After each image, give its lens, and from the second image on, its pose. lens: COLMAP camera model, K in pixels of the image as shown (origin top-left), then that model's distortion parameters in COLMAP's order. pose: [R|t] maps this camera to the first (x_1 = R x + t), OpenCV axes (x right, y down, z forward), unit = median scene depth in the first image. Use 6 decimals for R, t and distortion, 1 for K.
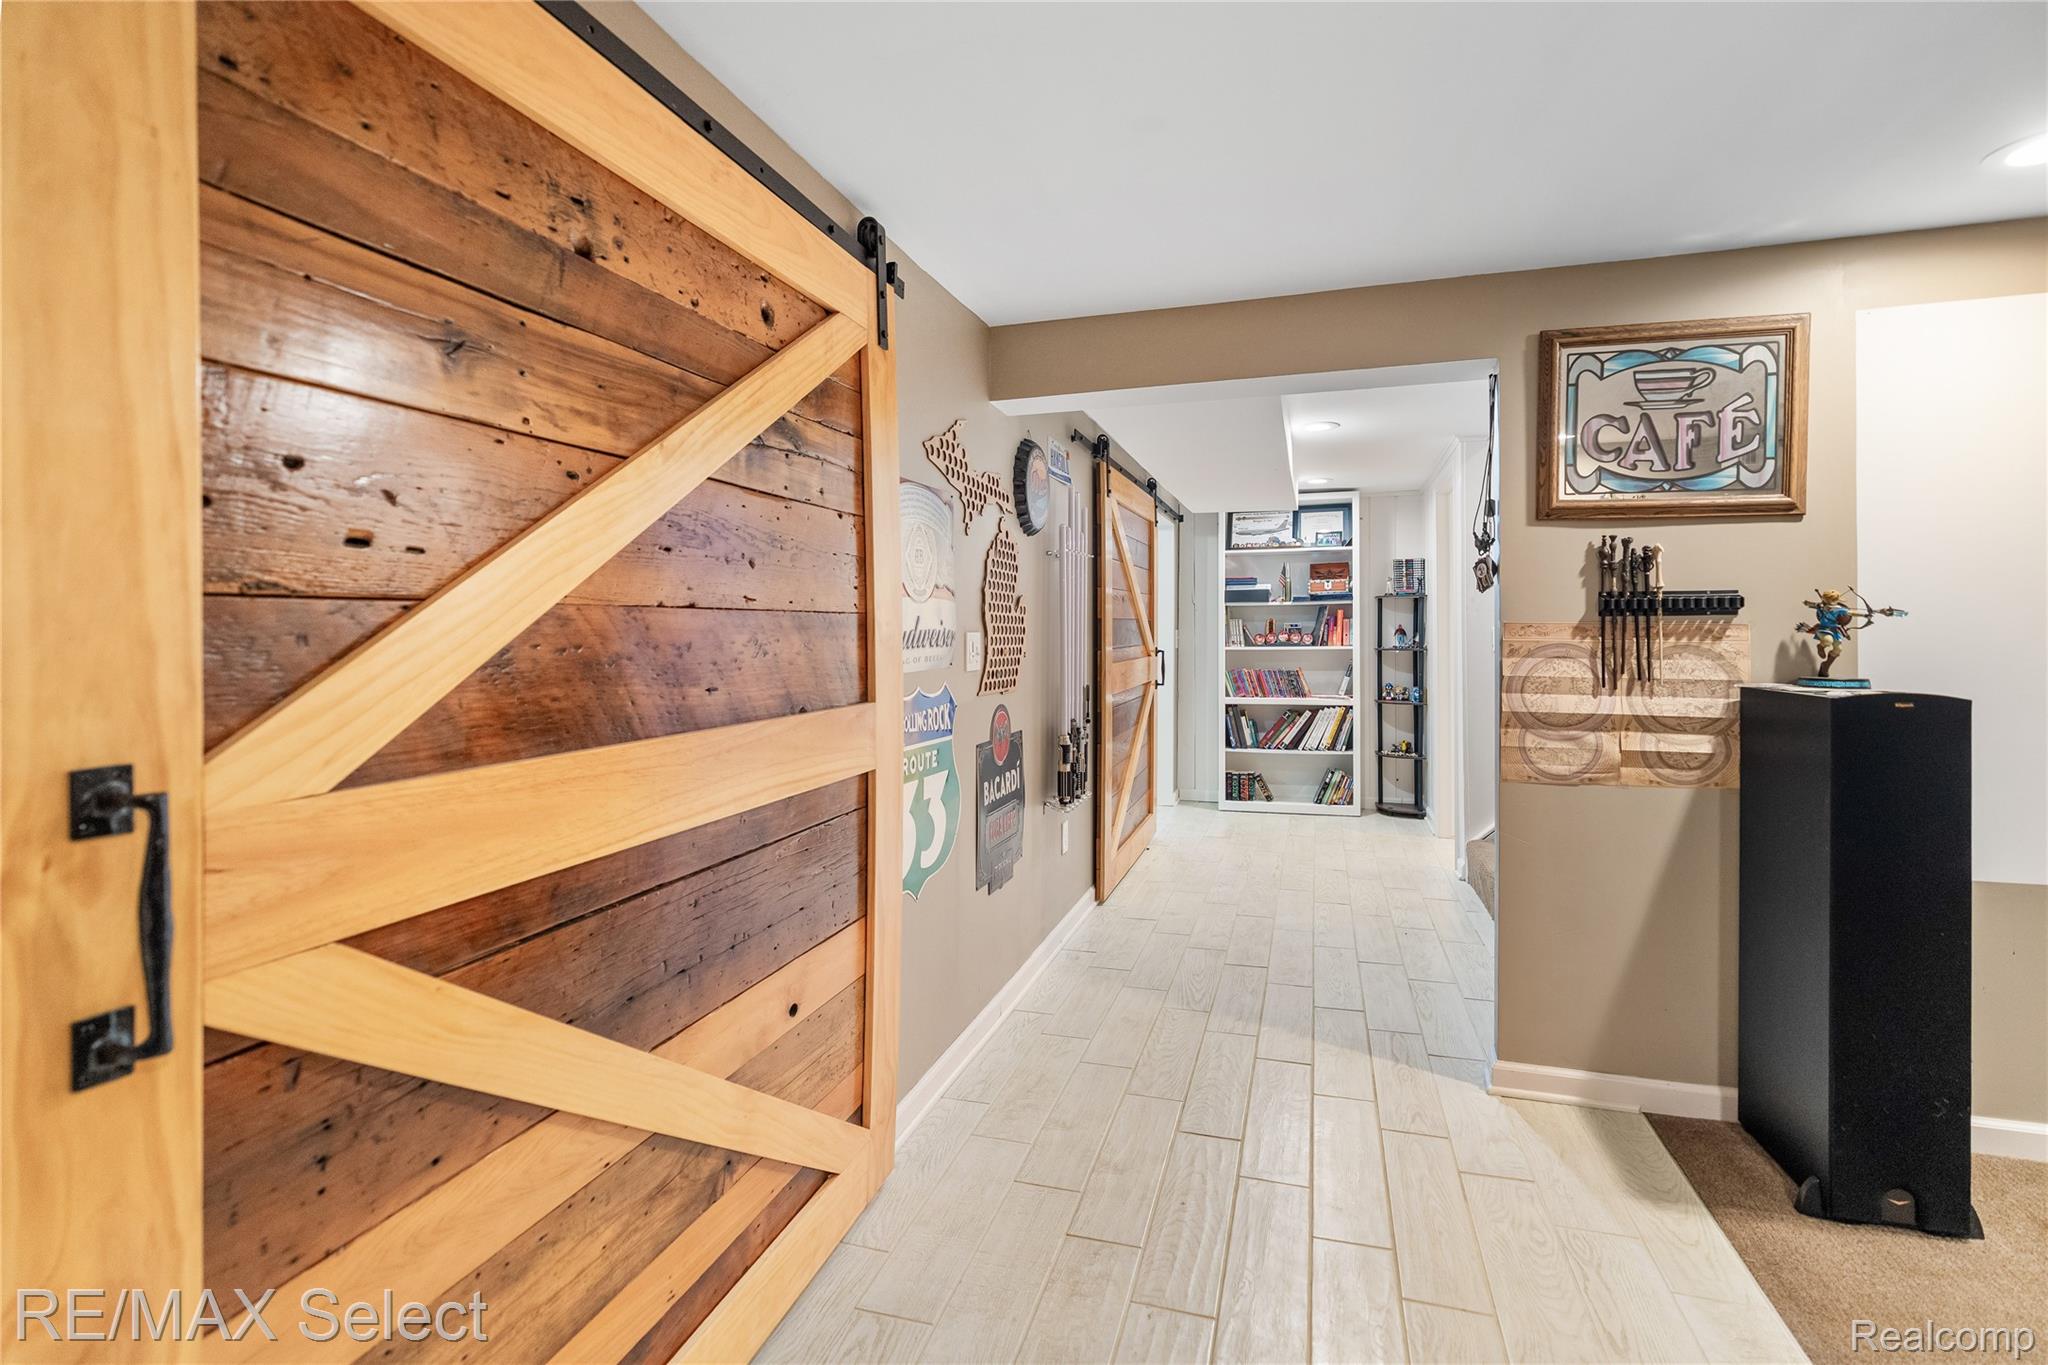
lens RADIAL K [[929.2, 0, 1024.2], [0, 929.2, 634.9], [0, 0, 1]] dist [-0.003910, -0.000239]
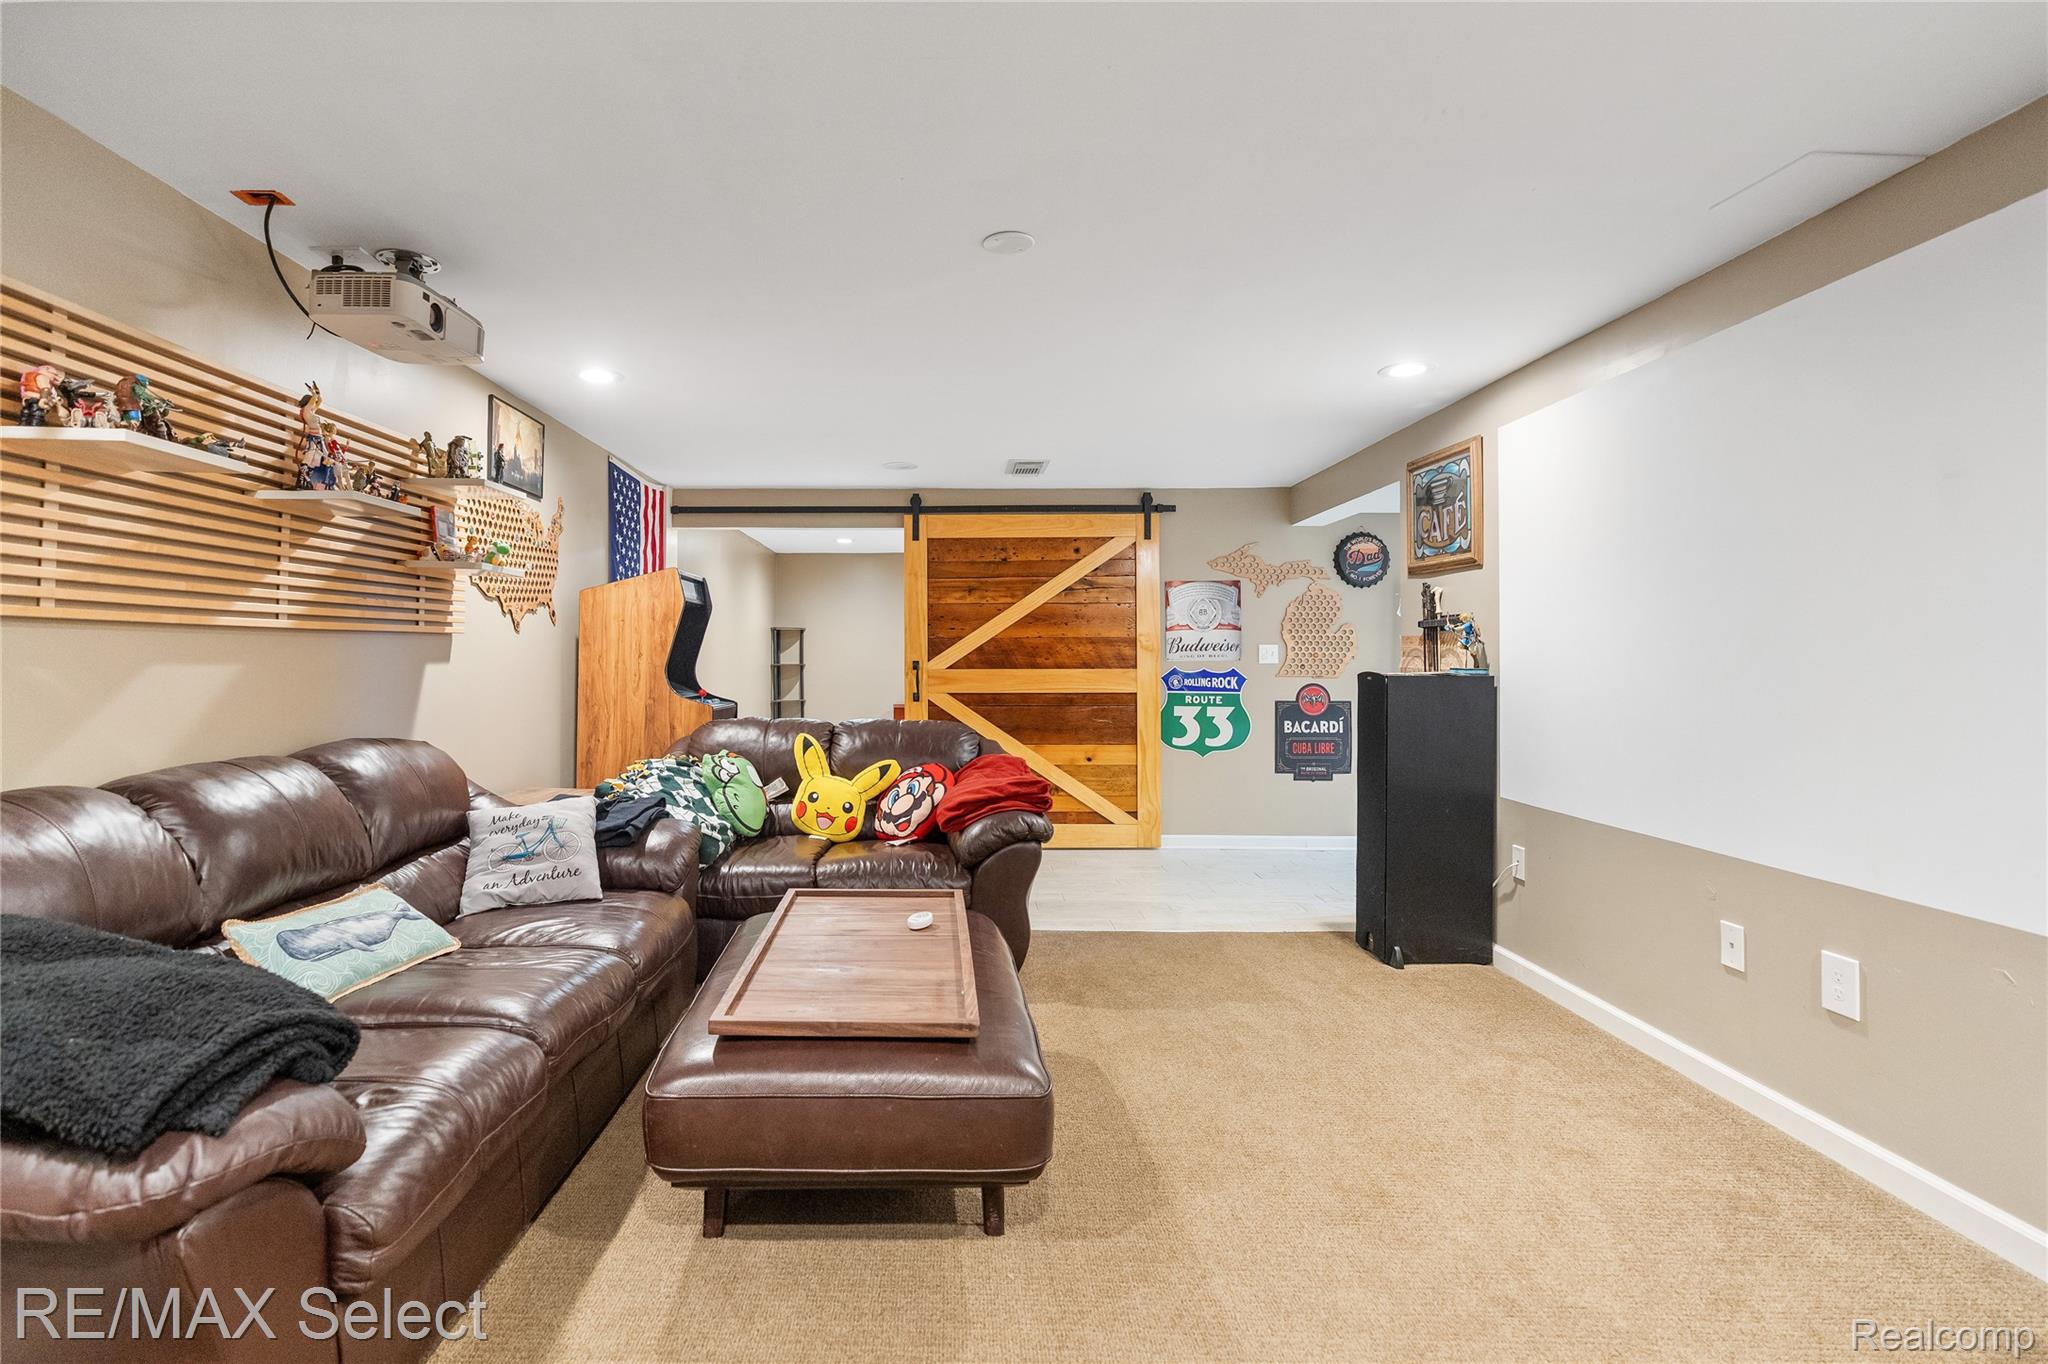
lens RADIAL K [[916.8, 0, 1024.0], [0, 916.8, 682.0], [0, 0, 1]] dist [0.000046, 0.005016]
pose [[0.364582, 0.028834, -0.930725, 3.033938], [-0.007573, 0.999579, 0.028001, 0.047818], [0.931140, -0.003161, 0.364647, -0.441784]]
